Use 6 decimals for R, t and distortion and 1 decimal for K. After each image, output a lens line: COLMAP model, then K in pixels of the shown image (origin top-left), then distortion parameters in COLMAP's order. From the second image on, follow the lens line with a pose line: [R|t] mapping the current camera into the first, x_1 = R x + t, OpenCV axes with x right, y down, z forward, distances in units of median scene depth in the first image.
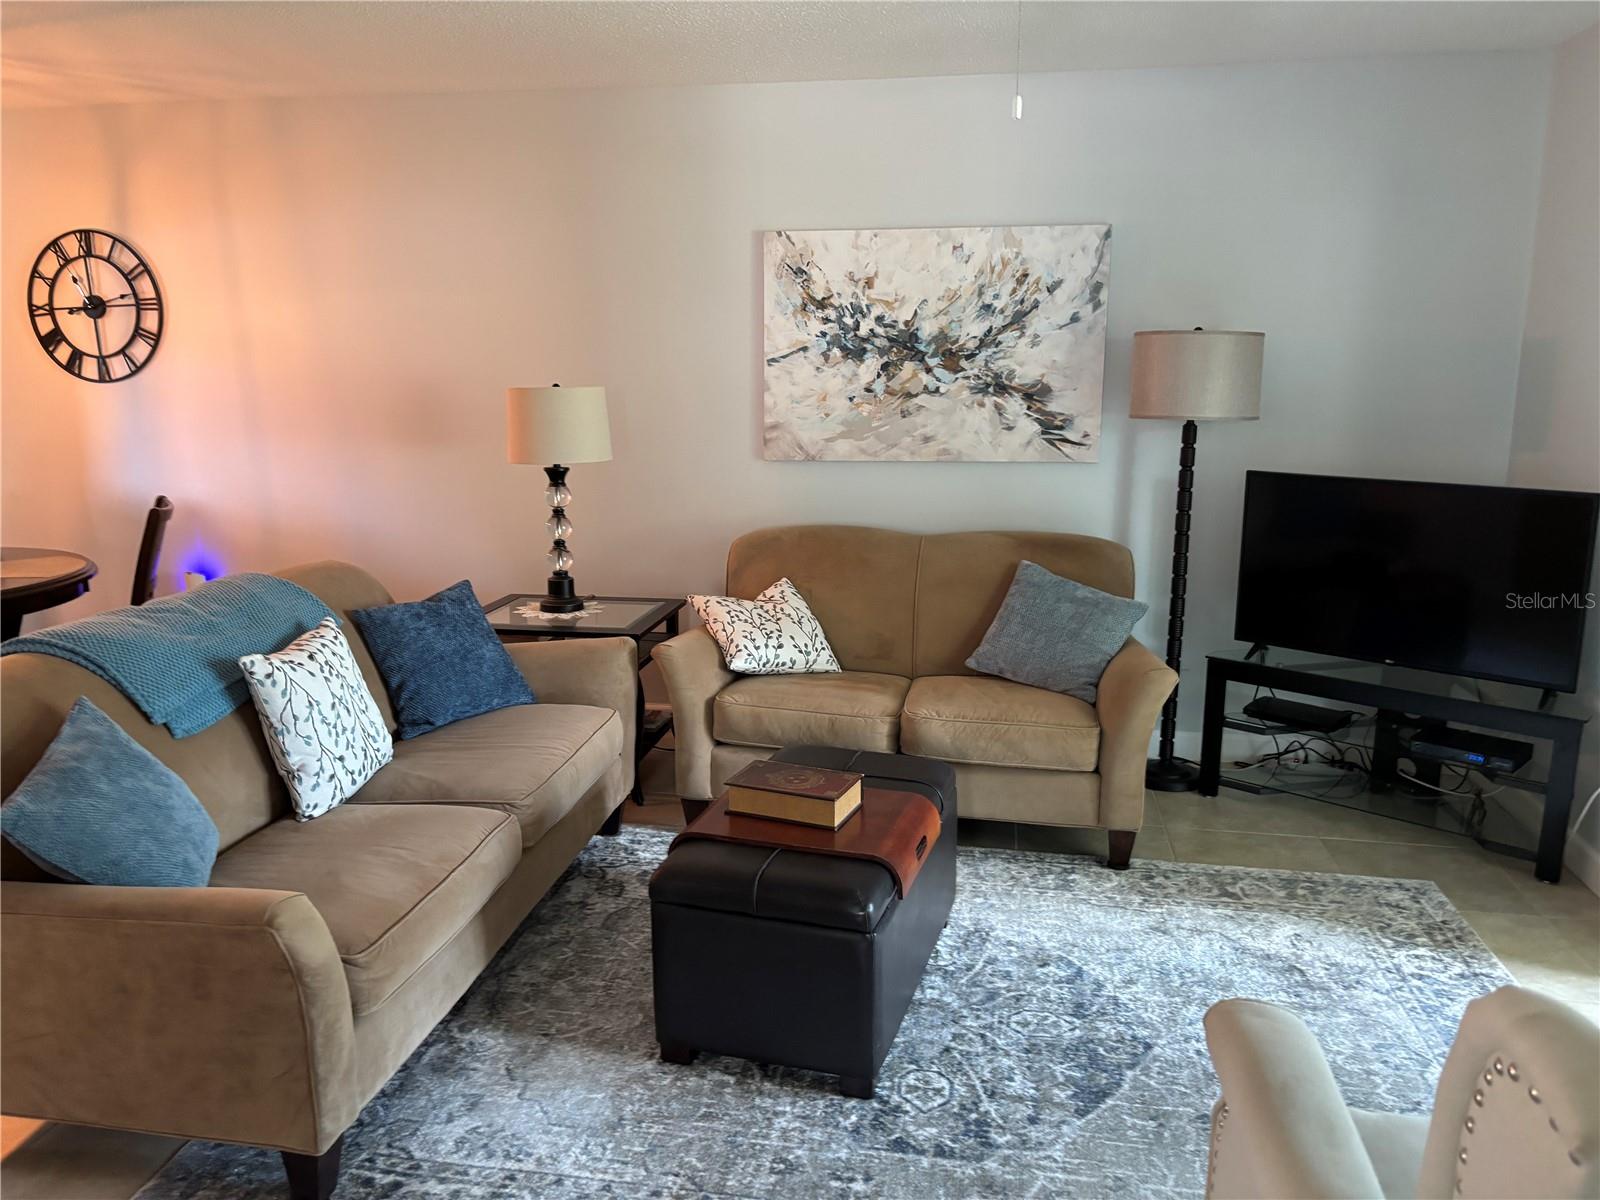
lens RADIAL K [[1192.0, 0, 800.0], [0, 1192.0, 600.0], [0, 0, 1]] dist [0.058016, -0.086163]
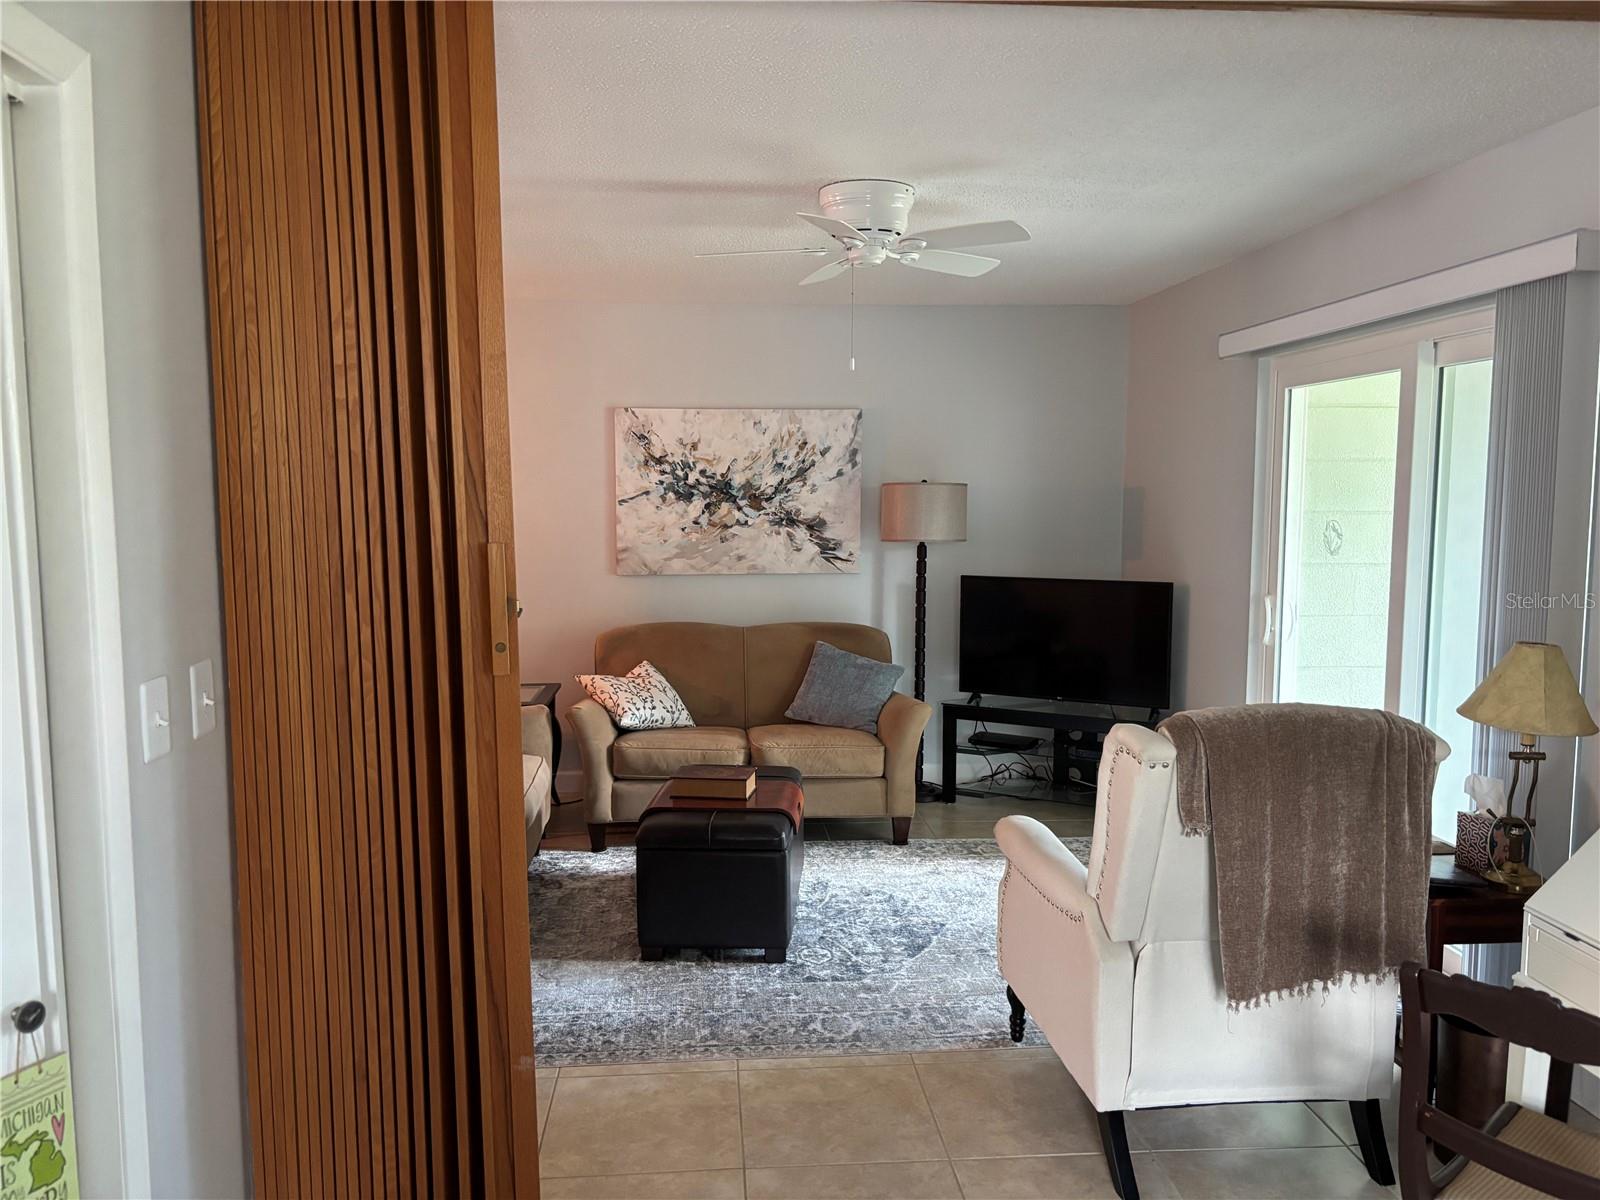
lens RADIAL K [[1213.4, 0, 801.5], [0, 1213.4, 607.8], [0, 0, 1]] dist [0.216587, -0.252065]
pose [[0.965337, -0.023701, 0.259927, -0.194313], [0.051644, 0.993524, -0.101209, 0.068744], [-0.255845, 0.111124, 0.960310, -0.362374]]
